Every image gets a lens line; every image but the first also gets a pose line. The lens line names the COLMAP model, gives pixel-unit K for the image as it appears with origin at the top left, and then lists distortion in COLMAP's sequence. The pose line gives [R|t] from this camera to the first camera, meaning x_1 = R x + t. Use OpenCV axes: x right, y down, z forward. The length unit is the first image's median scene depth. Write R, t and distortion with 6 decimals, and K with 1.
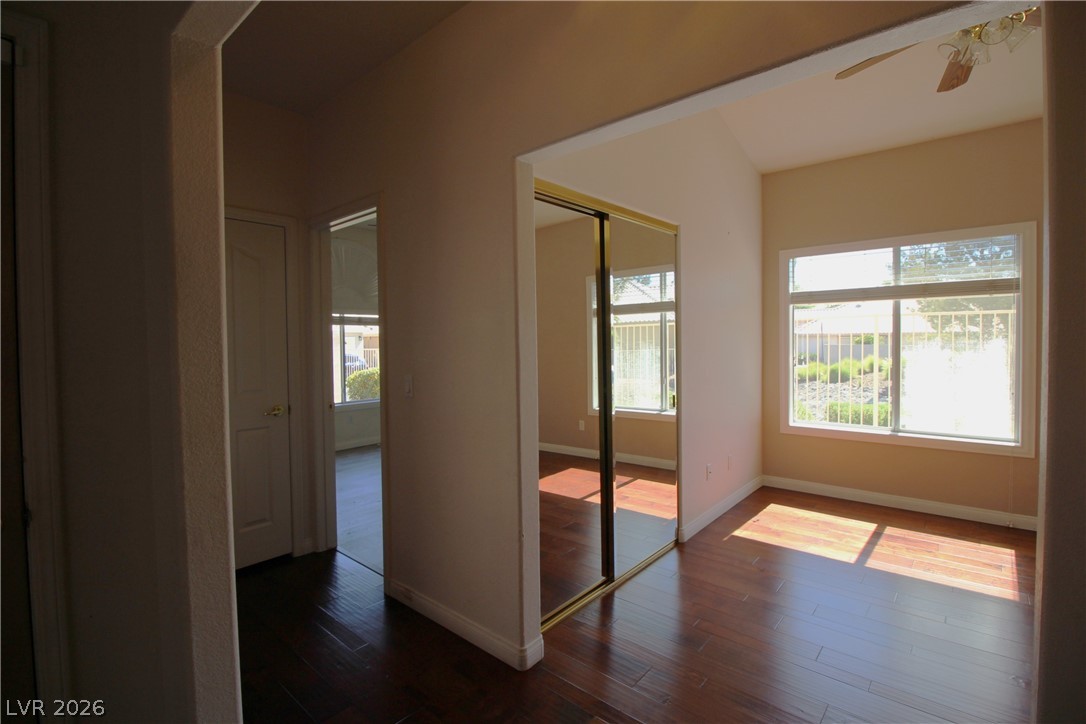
lens RADIAL K [[502.6, 0, 547.6], [0, 502.6, 351.5], [0, 0, 1]] dist [0.001784, -0.014924]
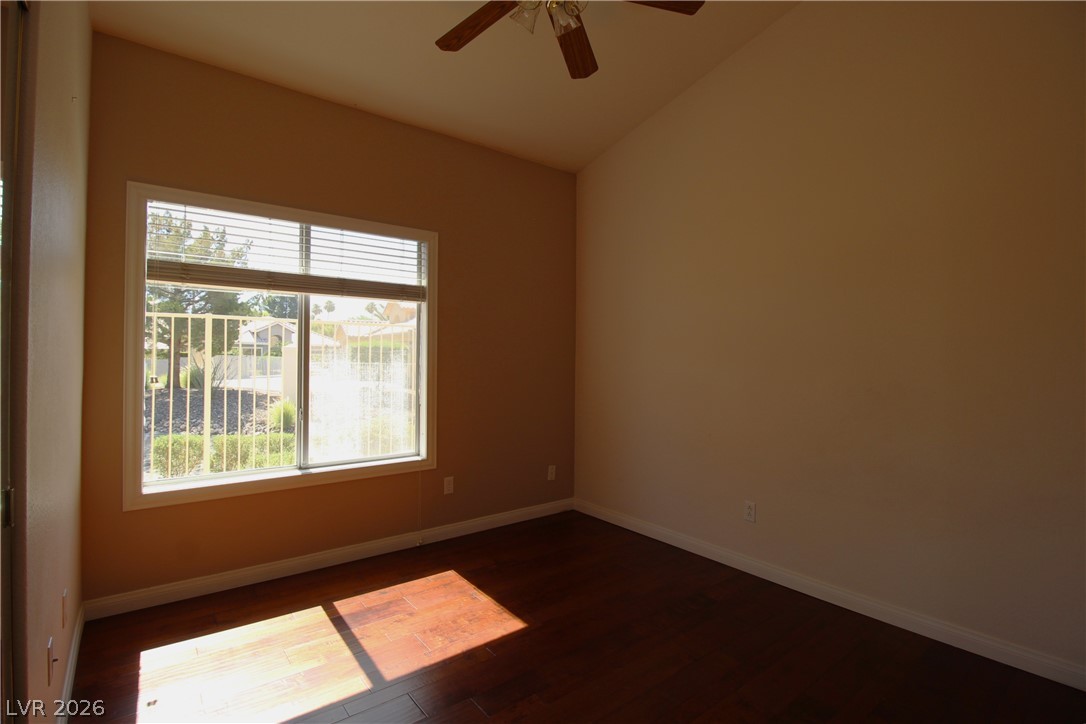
lens RADIAL K [[531.9, 0, 546.0], [0, 531.9, 351.6], [0, 0, 1]] dist [0.002379, -0.016677]
pose [[0.168702, 0.011786, 0.985597, -0.034728], [-0.000746, 0.999930, -0.011830, -0.006942], [-0.985667, 0.001260, 0.168699, 0.549808]]
